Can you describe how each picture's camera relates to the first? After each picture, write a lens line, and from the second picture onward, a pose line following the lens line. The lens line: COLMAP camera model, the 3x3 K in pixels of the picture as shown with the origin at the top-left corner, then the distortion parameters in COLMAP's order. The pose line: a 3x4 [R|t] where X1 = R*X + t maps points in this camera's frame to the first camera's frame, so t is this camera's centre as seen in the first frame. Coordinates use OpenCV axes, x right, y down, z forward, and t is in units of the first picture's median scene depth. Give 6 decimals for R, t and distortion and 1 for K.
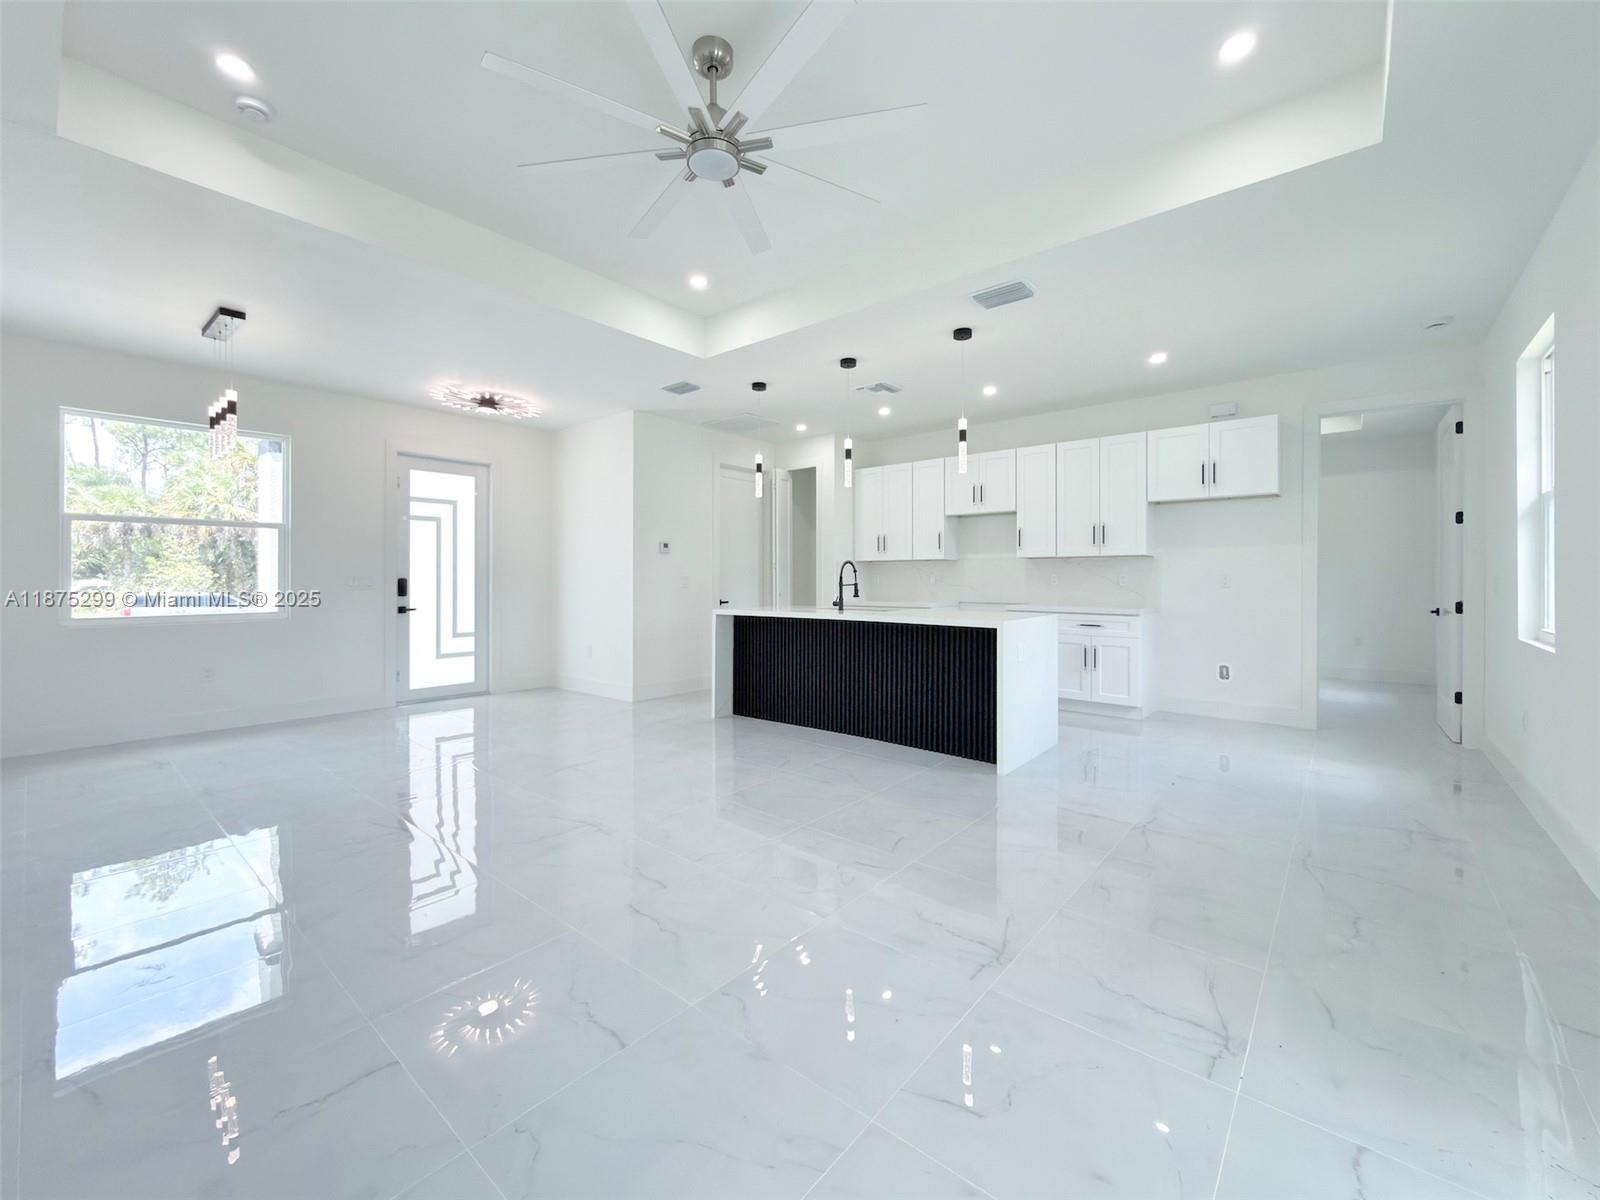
lens RADIAL K [[654.5, 0, 807.0], [0, 654.5, 594.3], [0, 0, 1]] dist [0.000543, 0.000055]
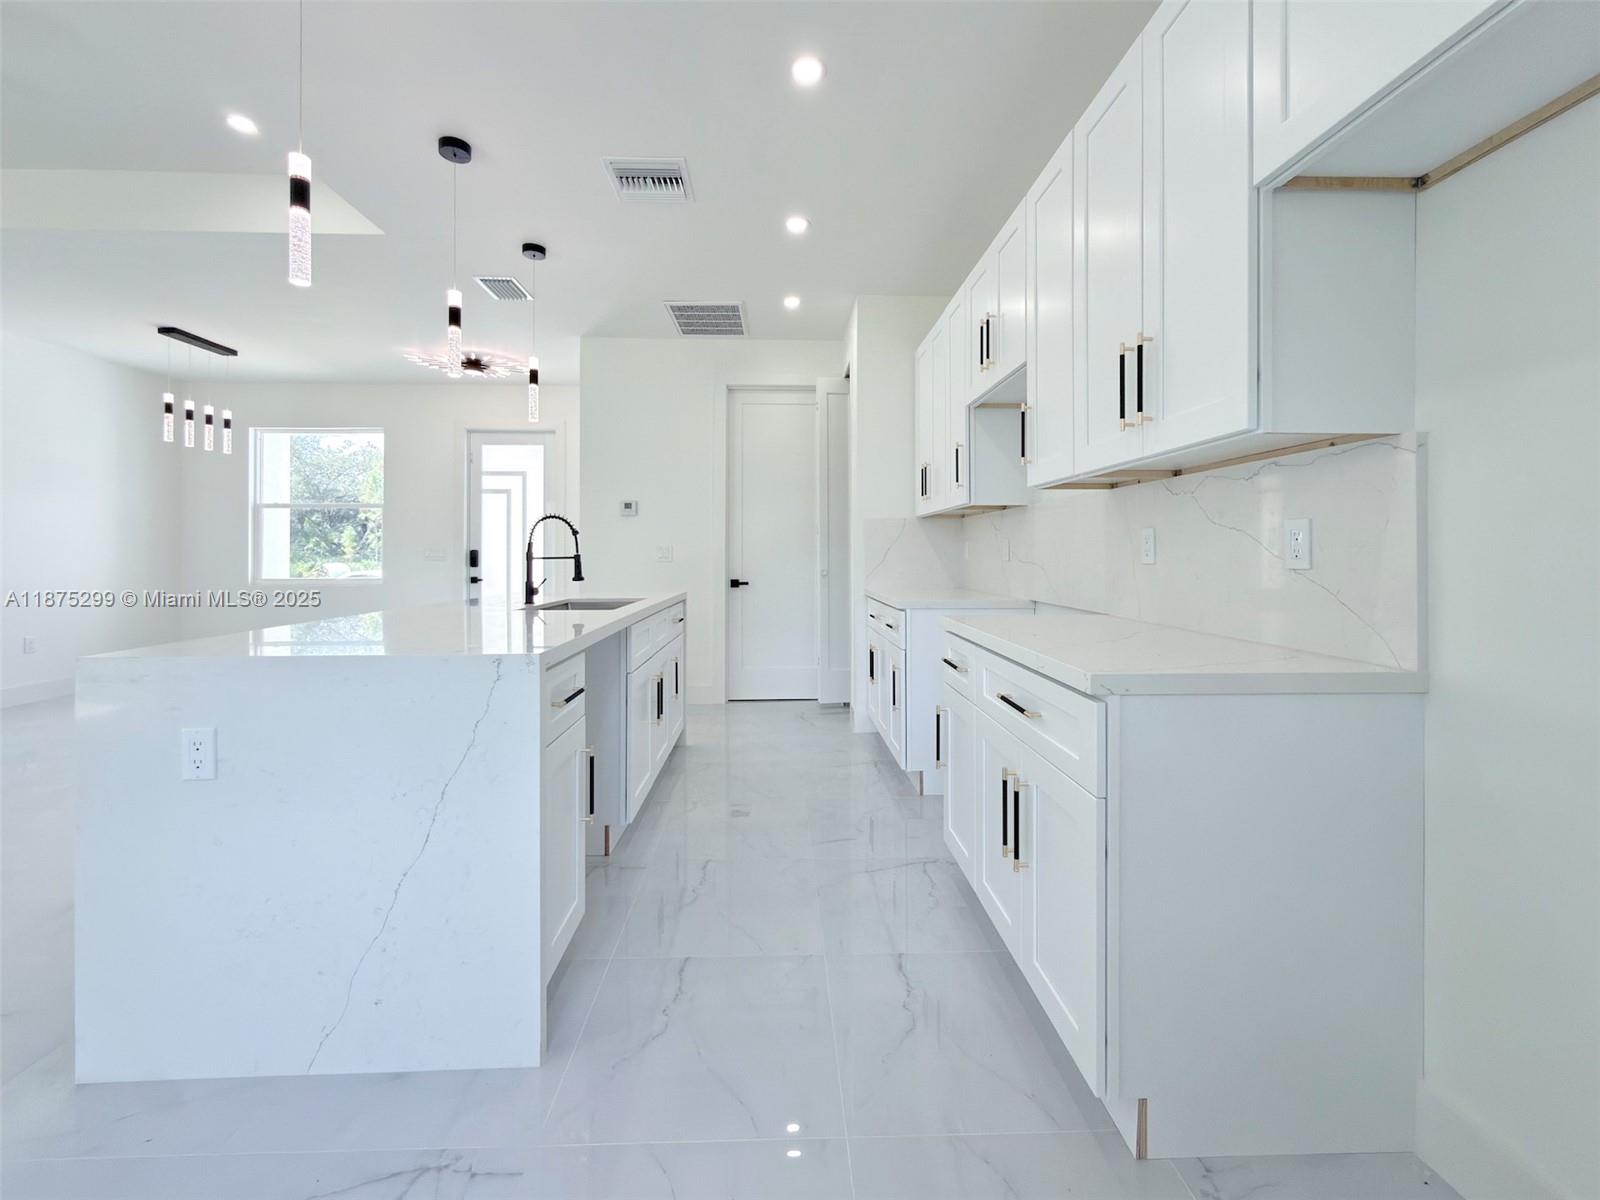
lens RADIAL K [[676.0, 0, 802.3], [0, 676.0, 555.2], [0, 0, 1]] dist [0.000182, -0.000036]
pose [[0.671289, 0.001285, -0.741195, 0.532601], [-0.015063, 0.999816, -0.011908, -0.011188], [0.741043, 0.019159, 0.671185, 0.665993]]
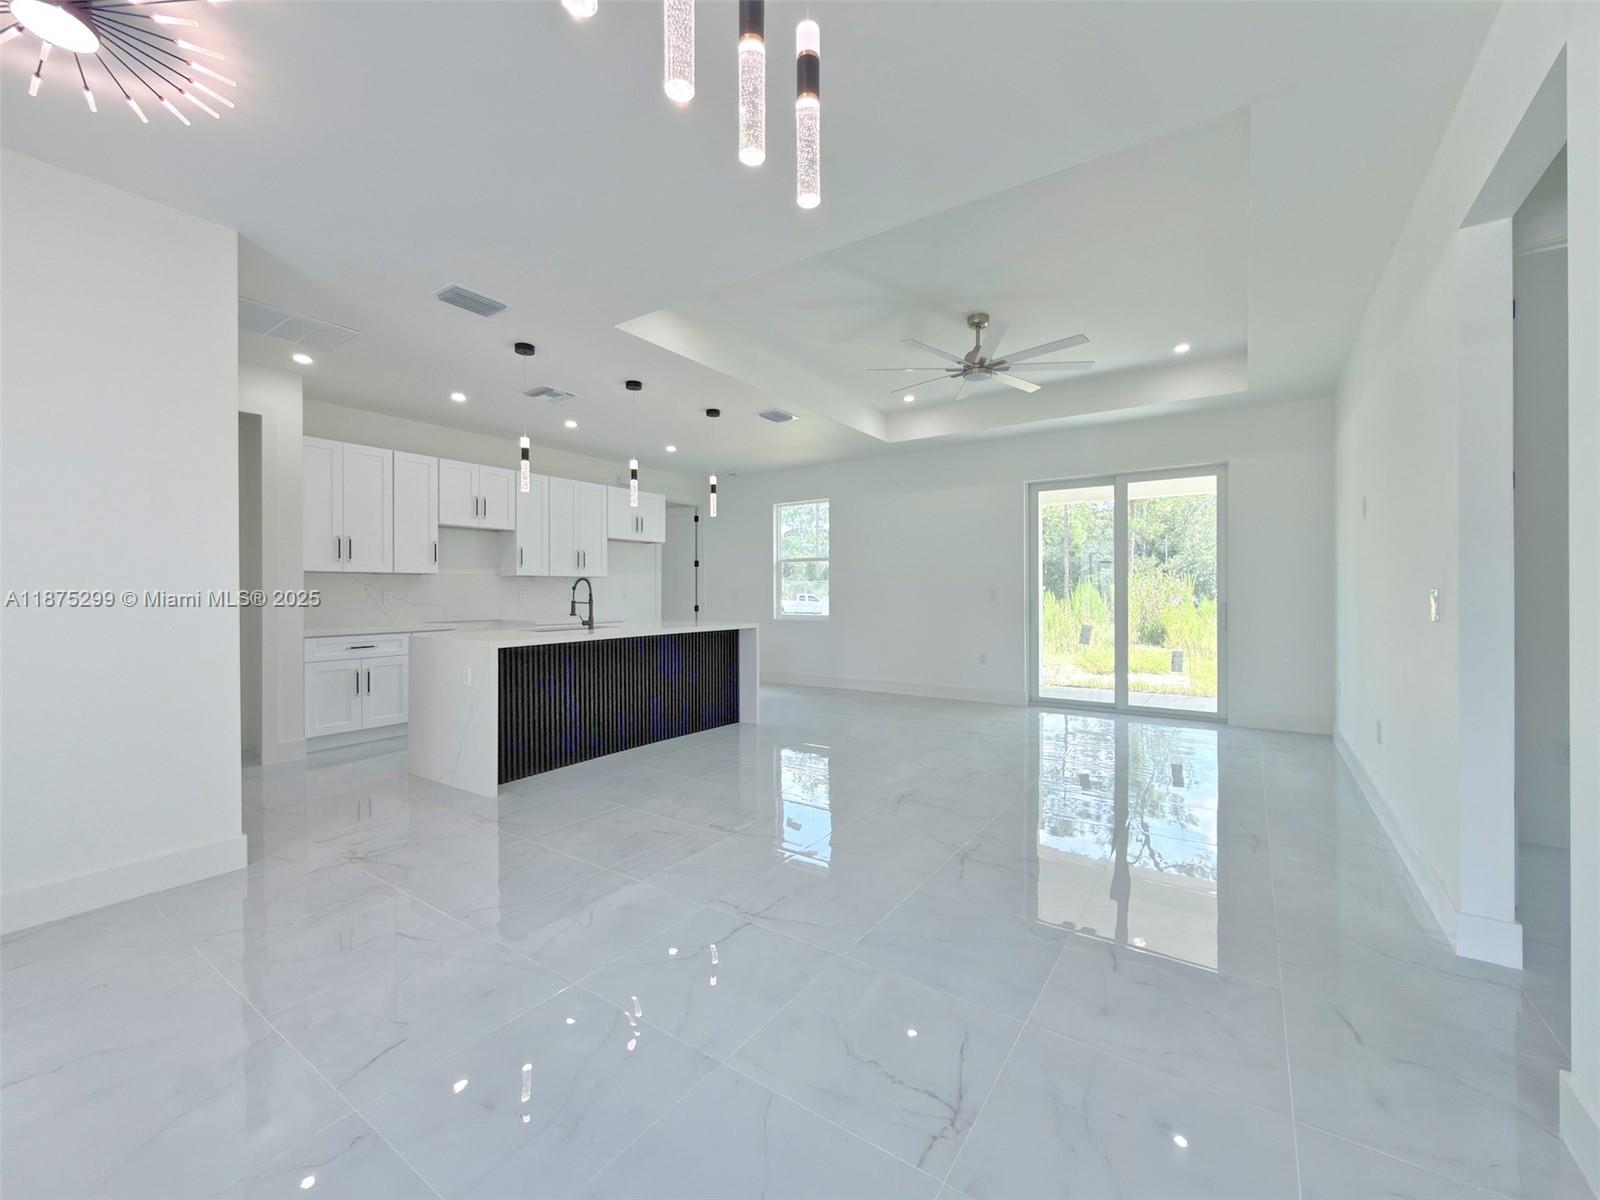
lens RADIAL K [[654.5, 0, 807.0], [0, 654.5, 594.3], [0, 0, 1]] dist [0.000543, 0.000055]
pose [[-0.098428, -0.000916, 0.995144, -0.777999], [0.028203, 0.999595, 0.003710, -0.017847], [-0.994744, 0.028431, -0.098362, 0.663520]]
